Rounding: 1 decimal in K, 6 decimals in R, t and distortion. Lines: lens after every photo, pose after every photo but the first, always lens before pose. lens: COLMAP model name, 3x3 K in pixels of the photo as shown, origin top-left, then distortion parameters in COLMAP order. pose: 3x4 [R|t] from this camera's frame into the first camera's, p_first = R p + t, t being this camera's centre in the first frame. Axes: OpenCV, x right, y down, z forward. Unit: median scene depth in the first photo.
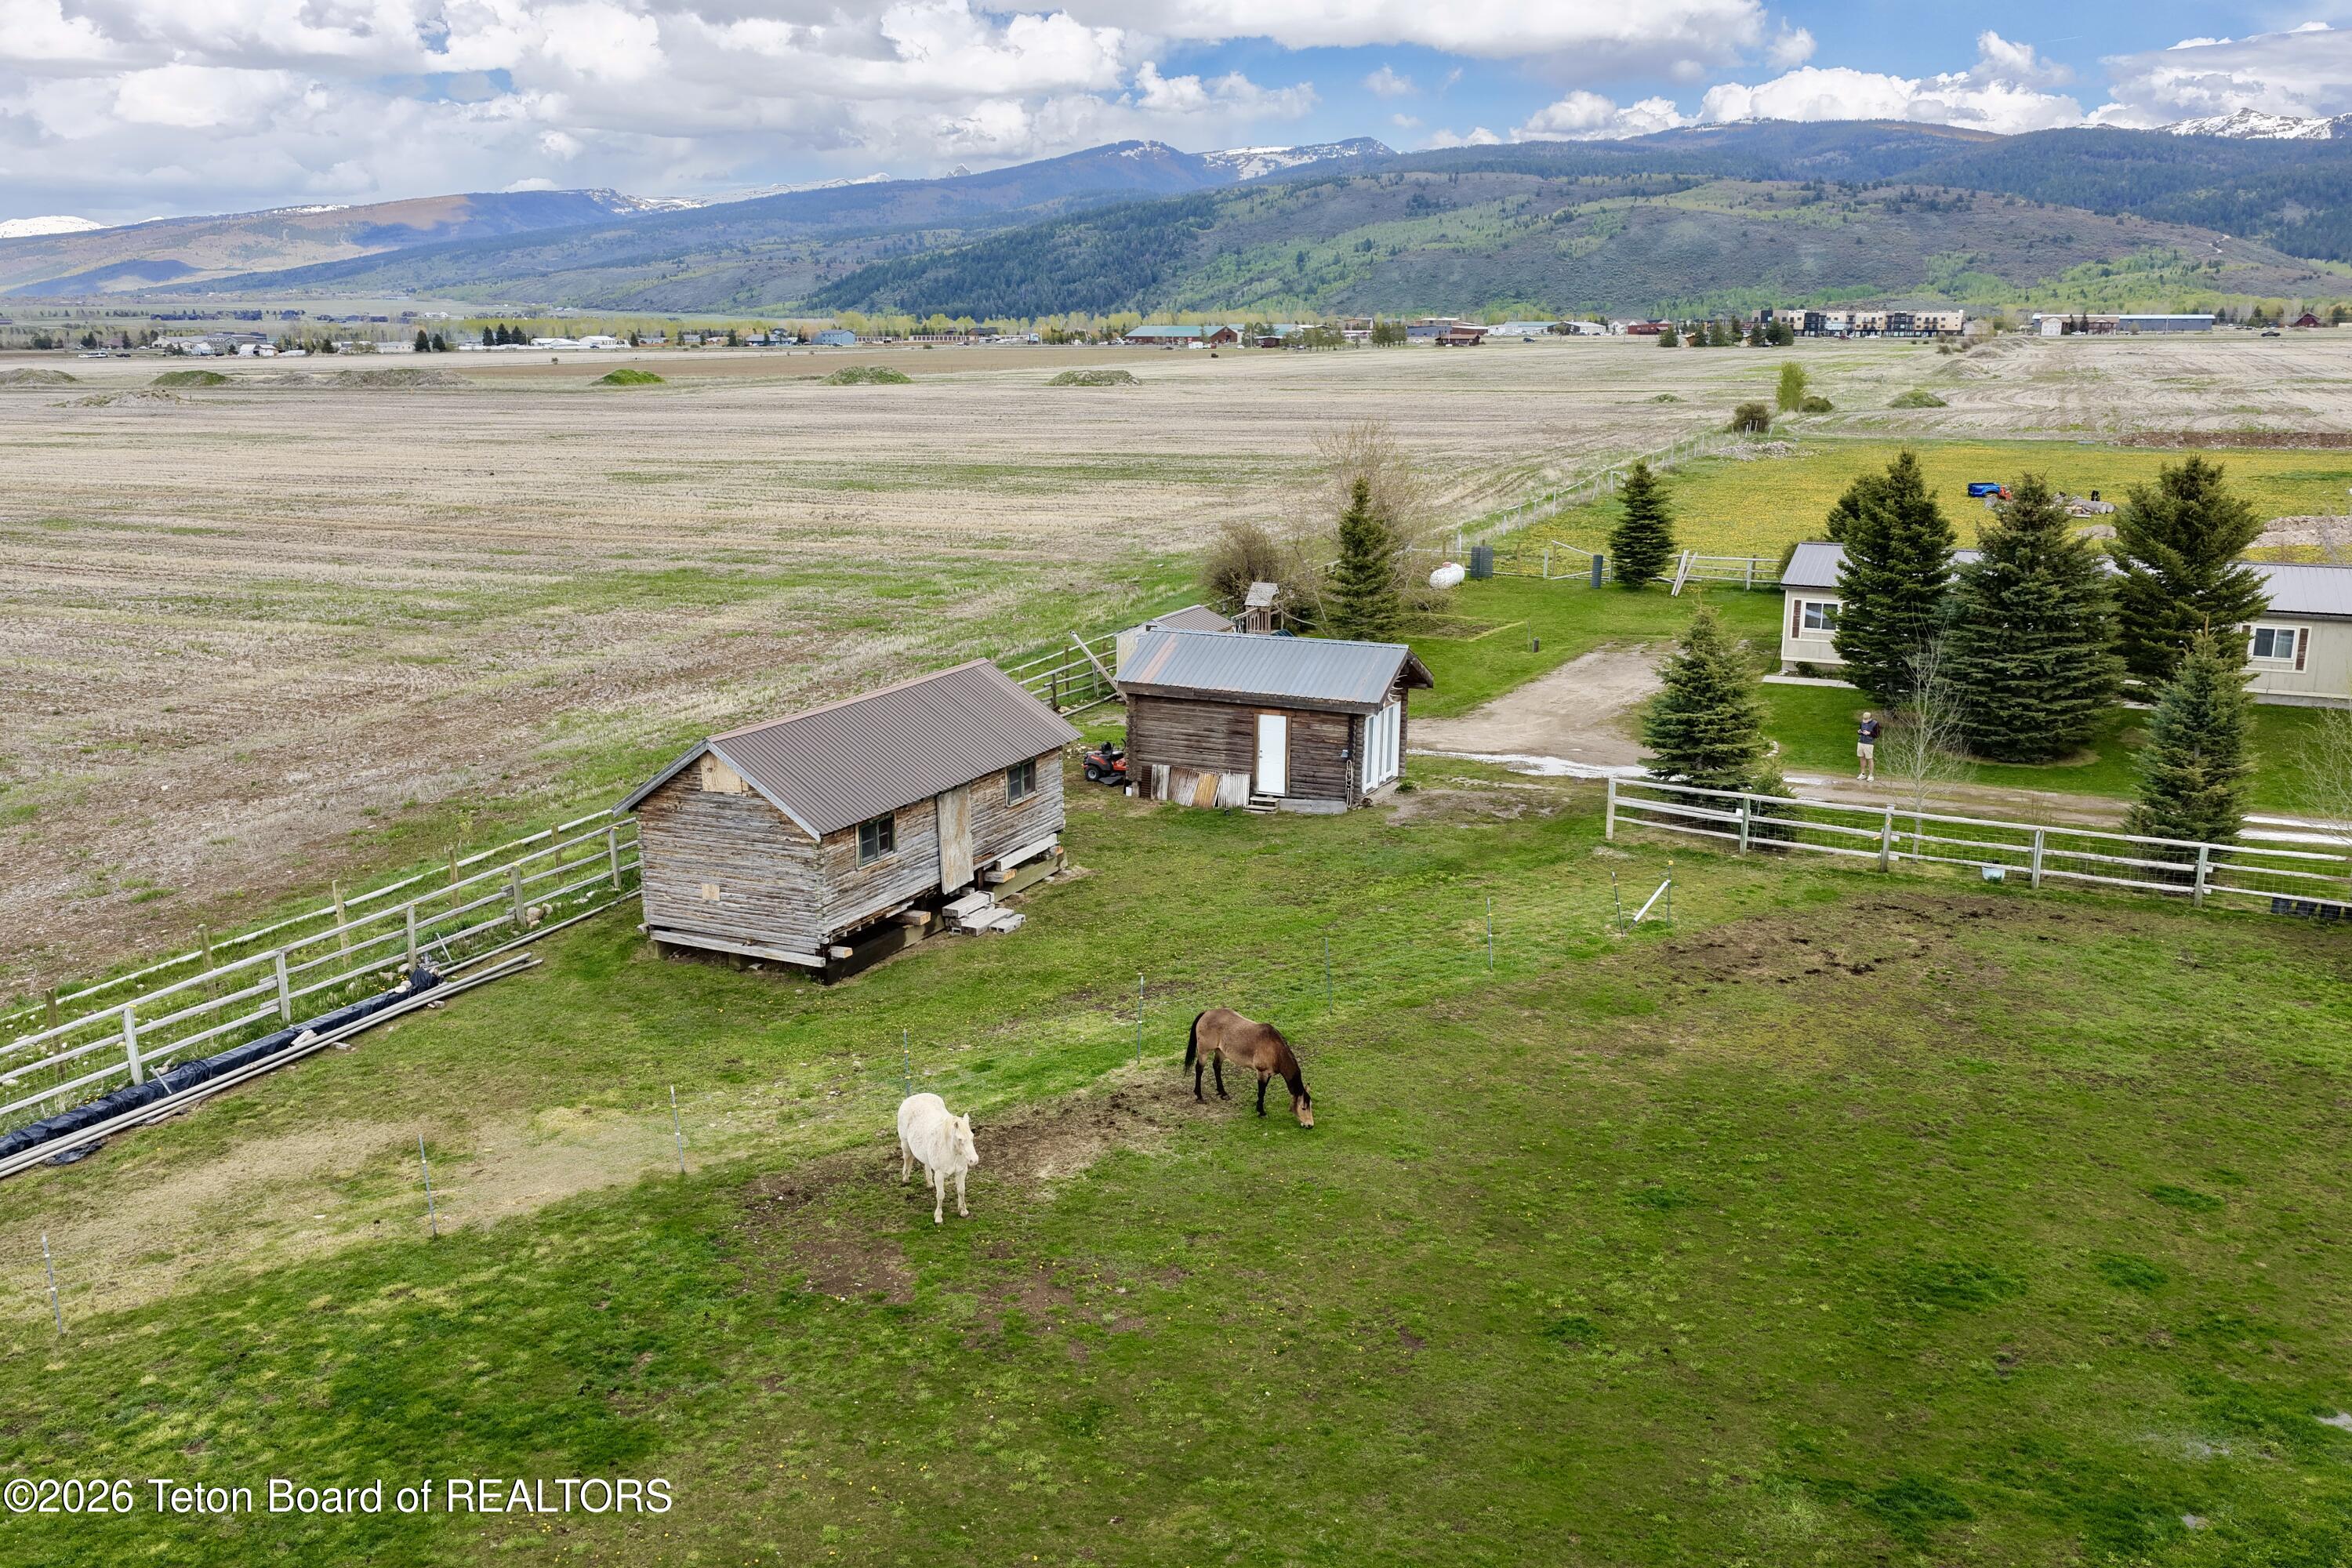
lens RADIAL K [[1957.5, 0, 1172.2], [0, 1957.5, 779.8], [0, 0, 1]] dist [-0.016780, 0.038193]
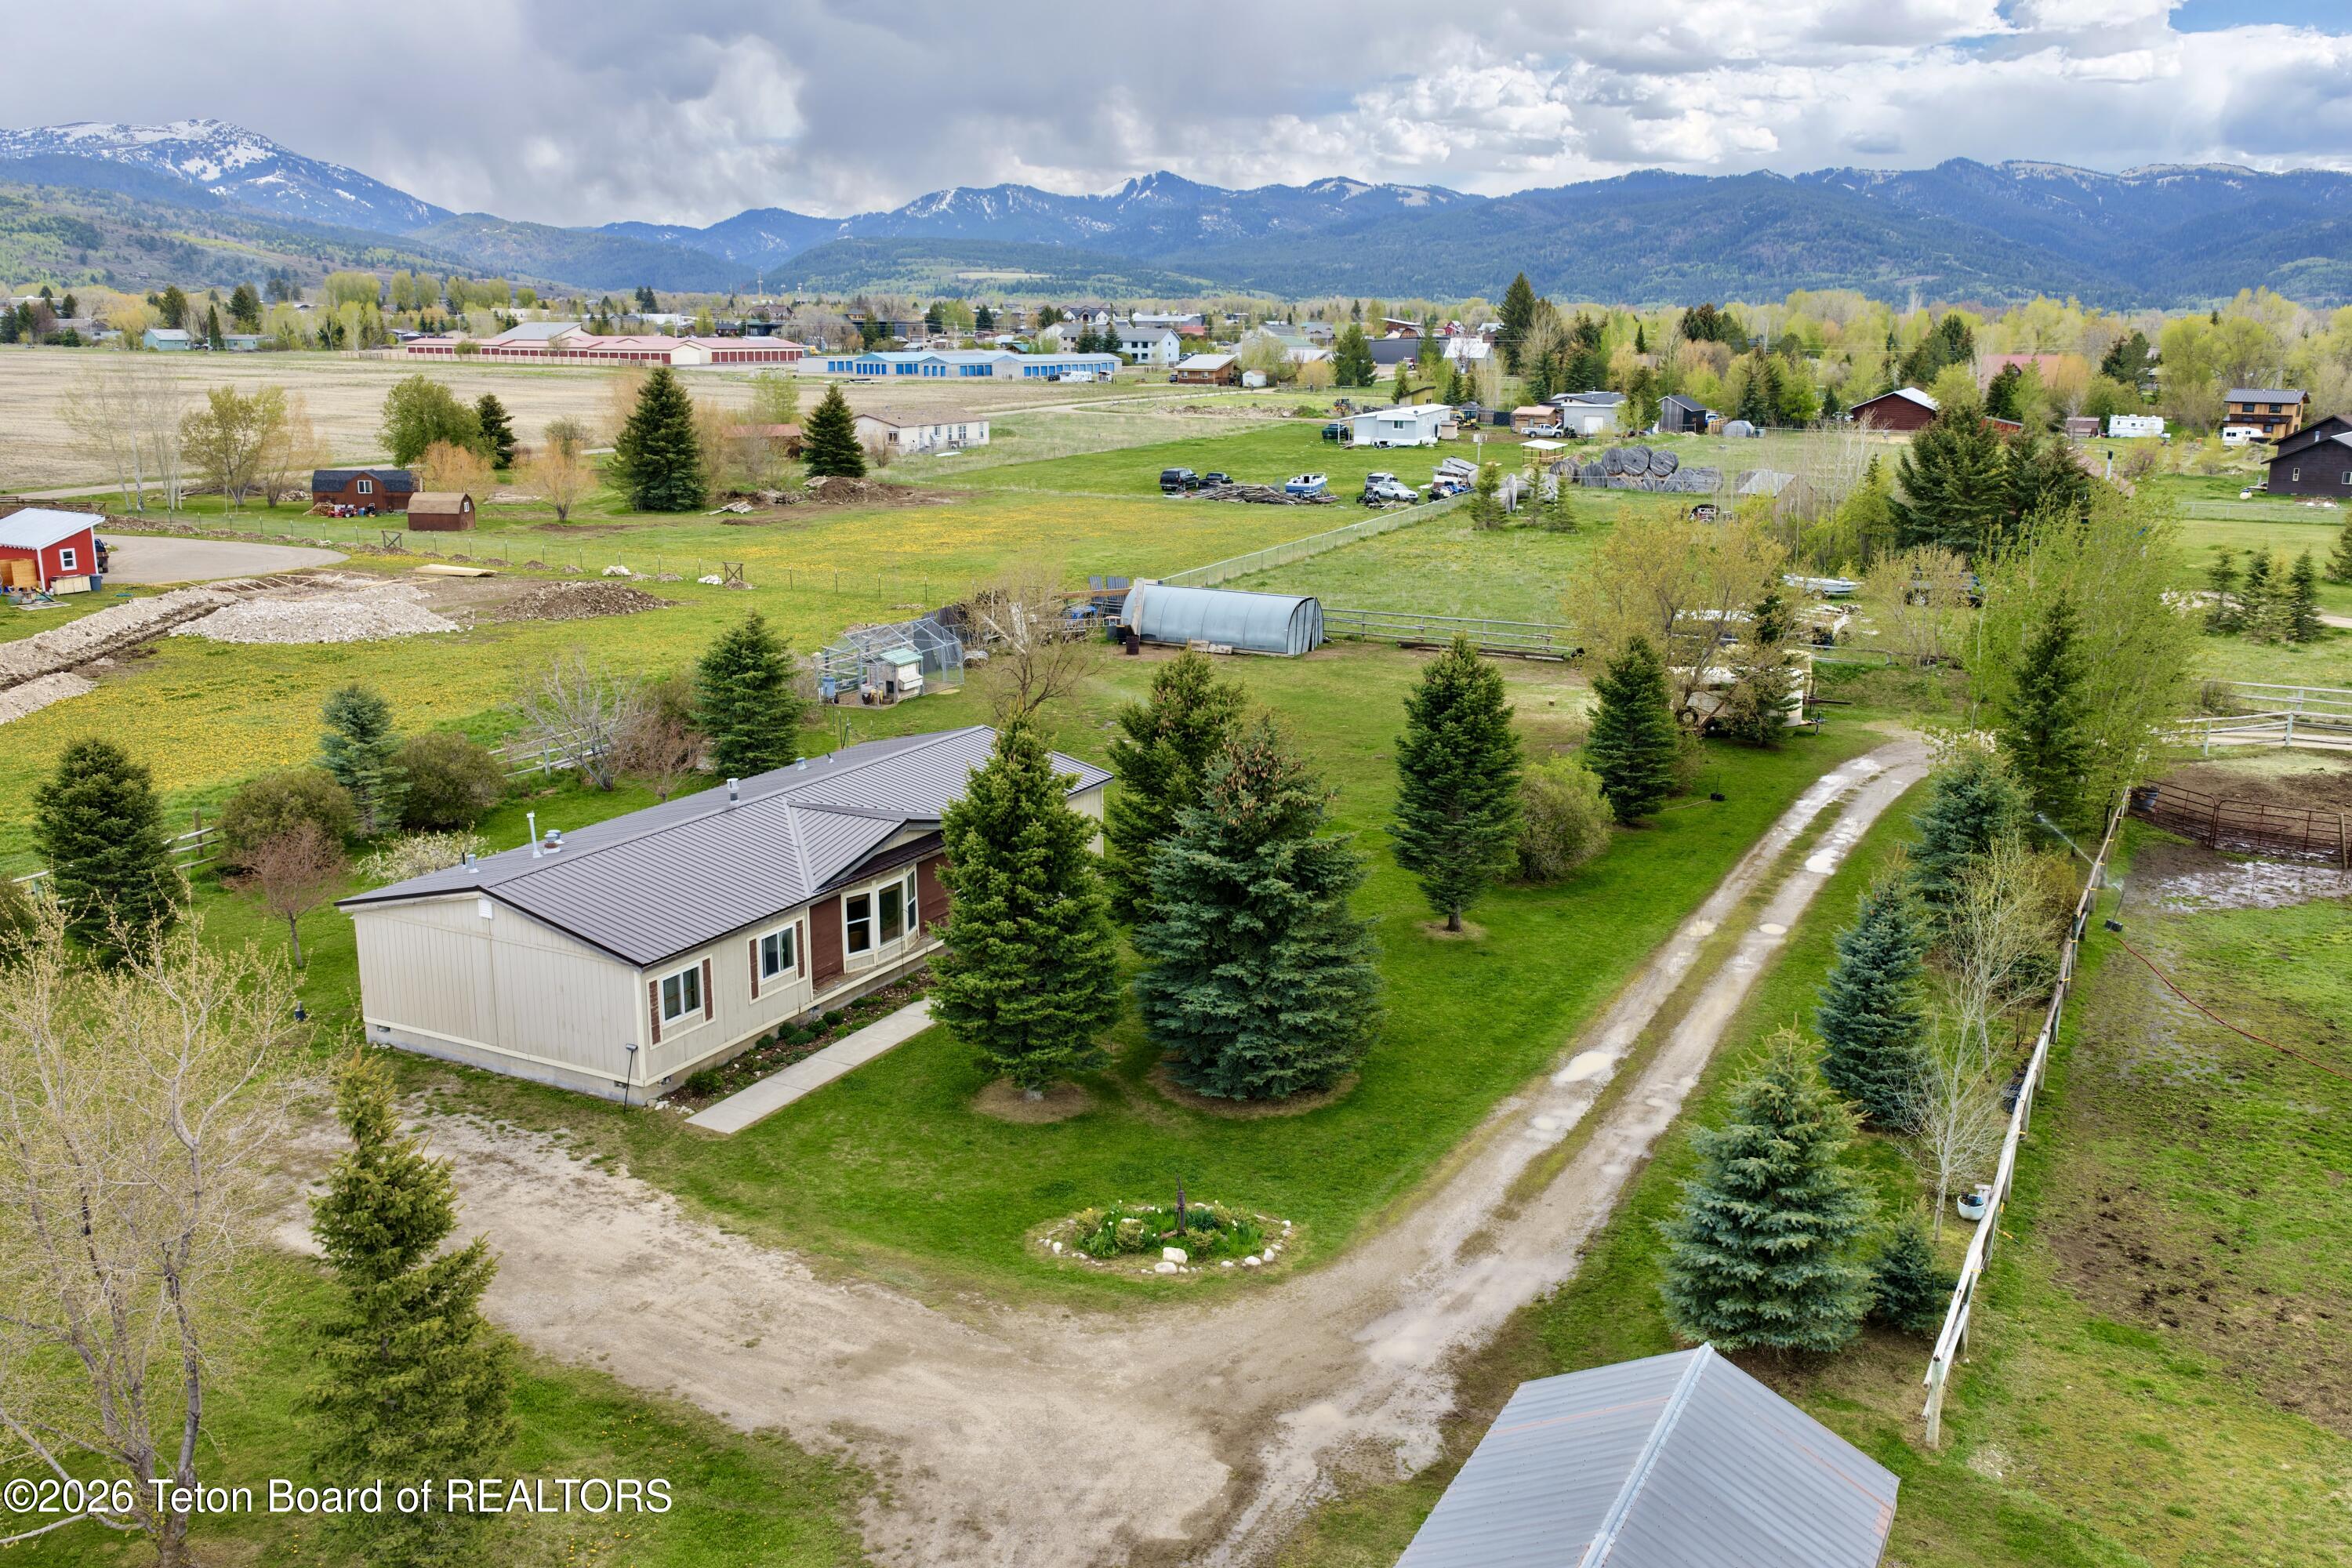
lens RADIAL K [[1957.5, 0, 1183.2], [0, 1957.5, 776.0], [0, 0, 1]] dist [-0.016780, 0.038193]
pose [[0.050113, -0.225629, 0.972924, -0.327463], [0.223355, 0.952007, 0.209274, -0.345247], [-0.973448, 0.206820, 0.098103, 1.125719]]
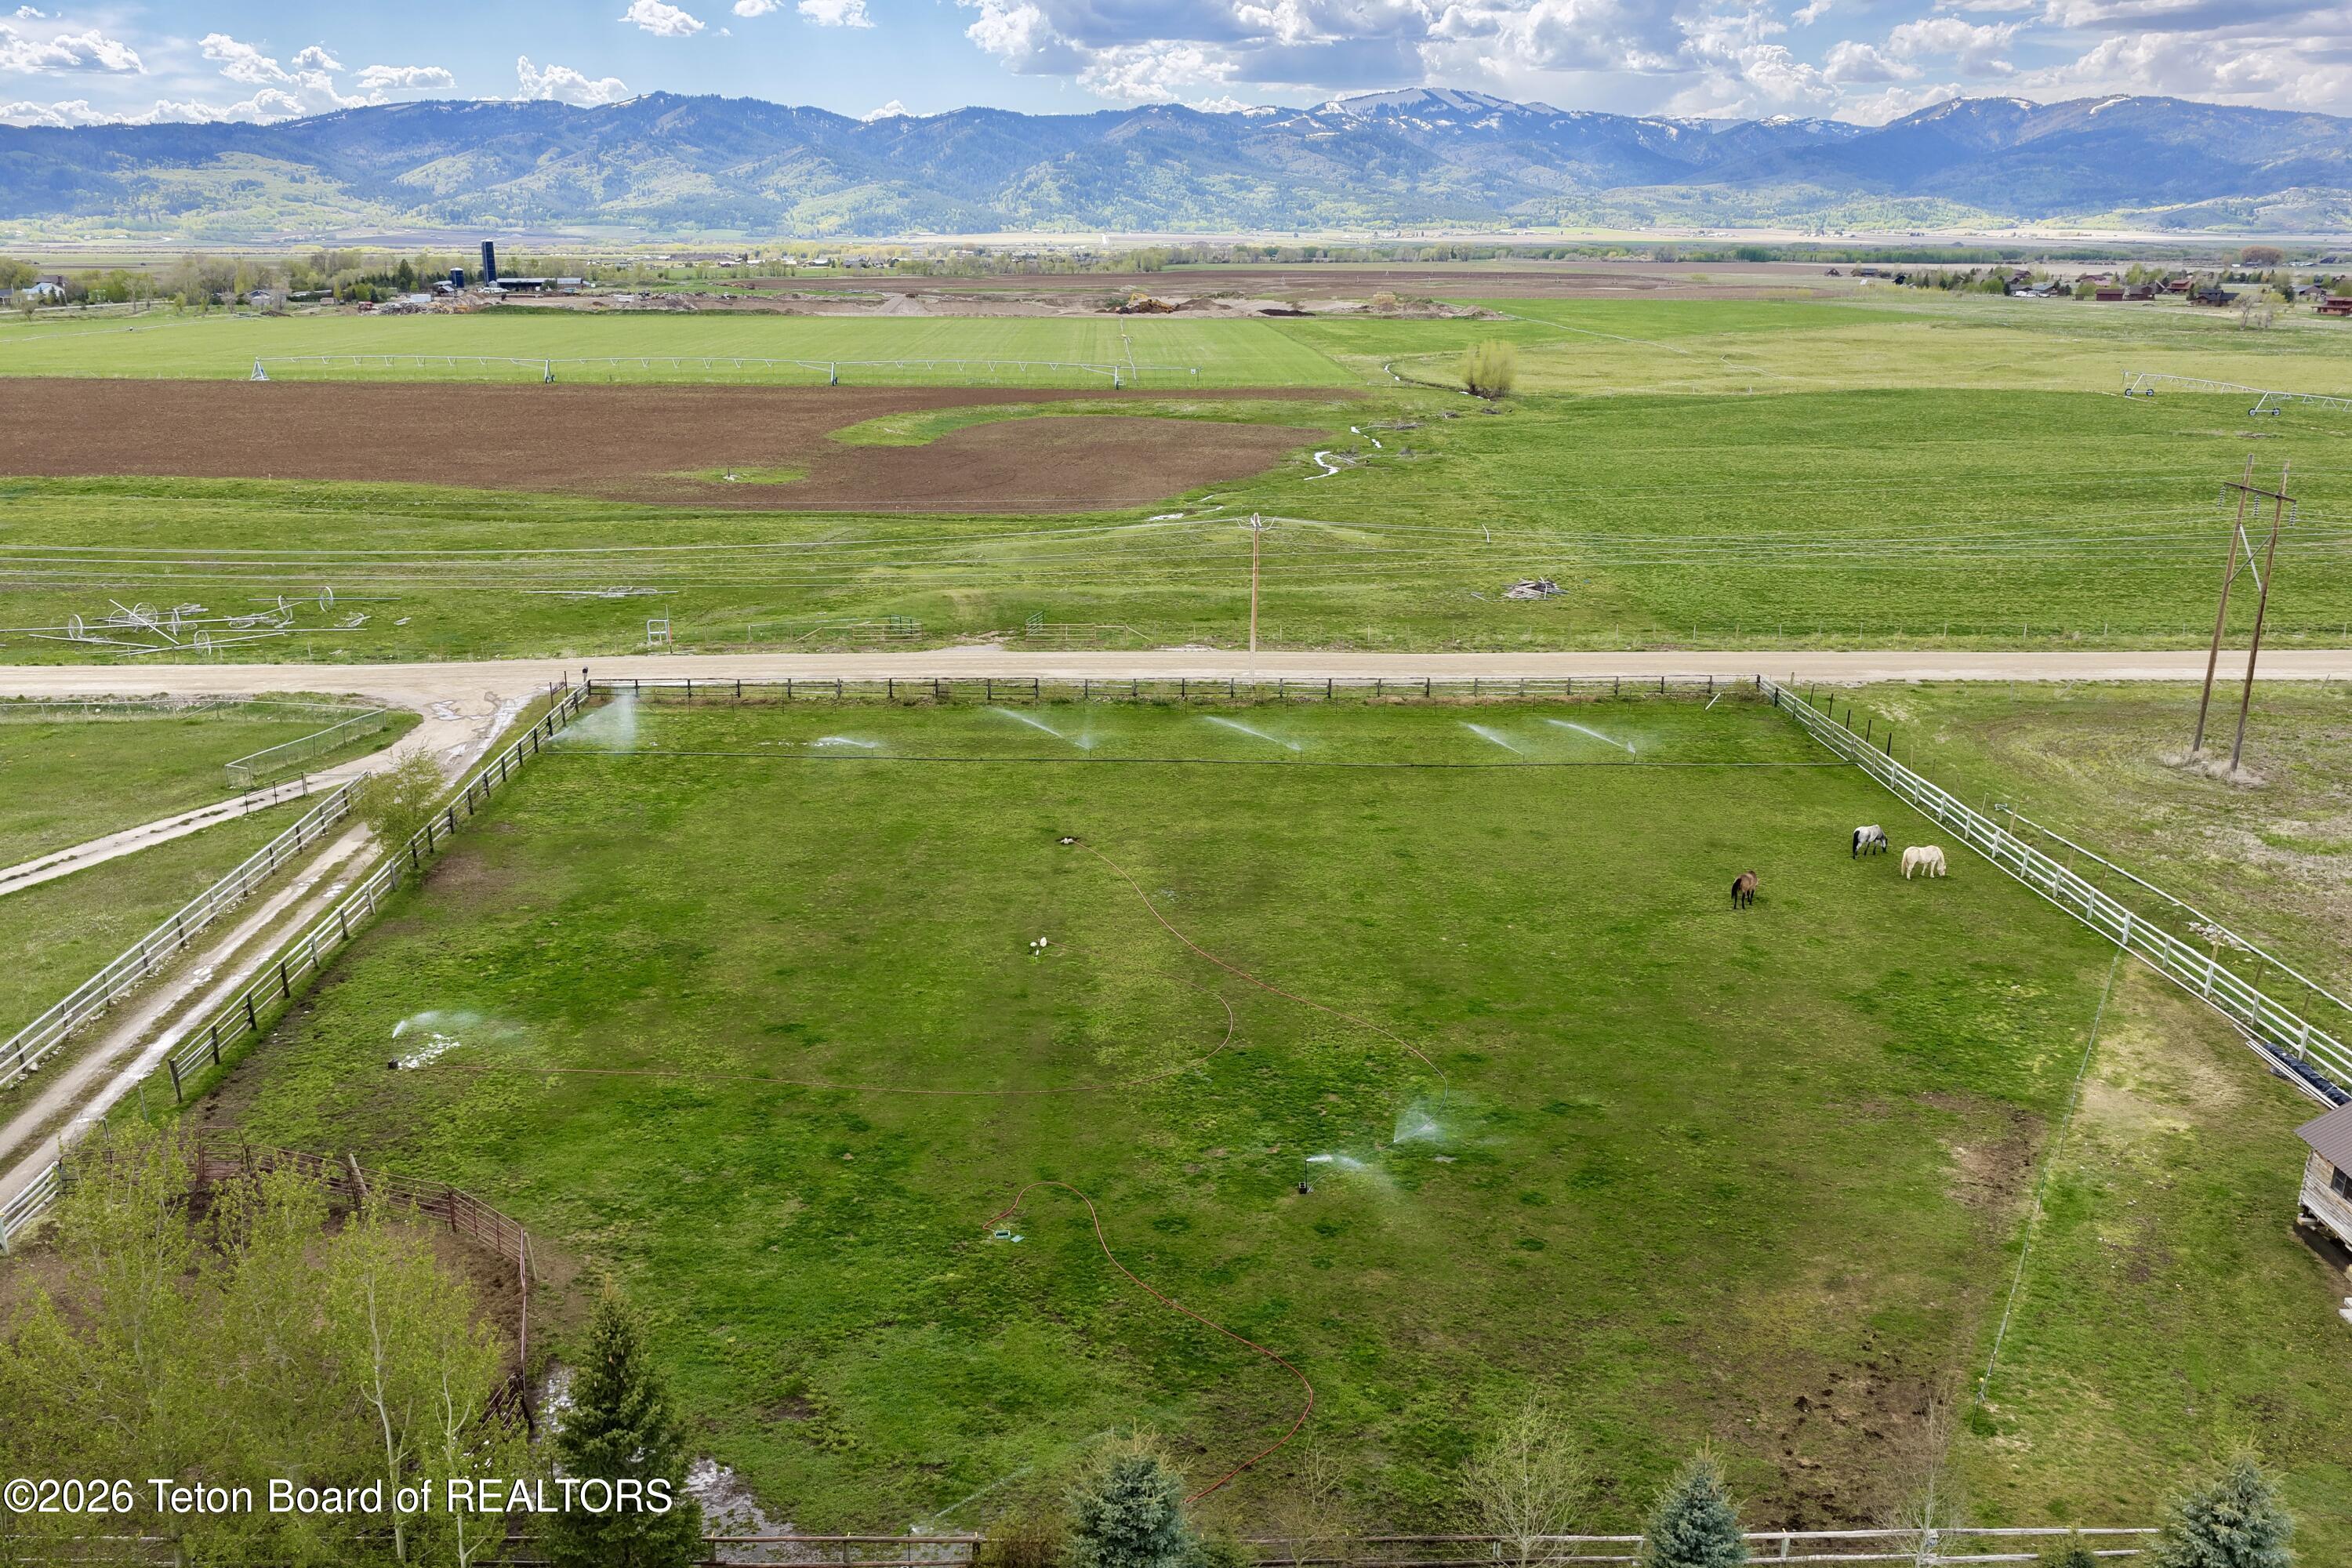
lens RADIAL K [[1957.5, 0, 1173.0], [0, 1957.5, 784.8], [0, 0, 1]] dist [-0.016780, 0.038193]
pose [[-0.895507, 0.122780, -0.427775, 1.010139], [-0.102848, 0.878080, 0.467330, -0.682677], [0.433000, 0.462493, -0.773700, 1.331703]]
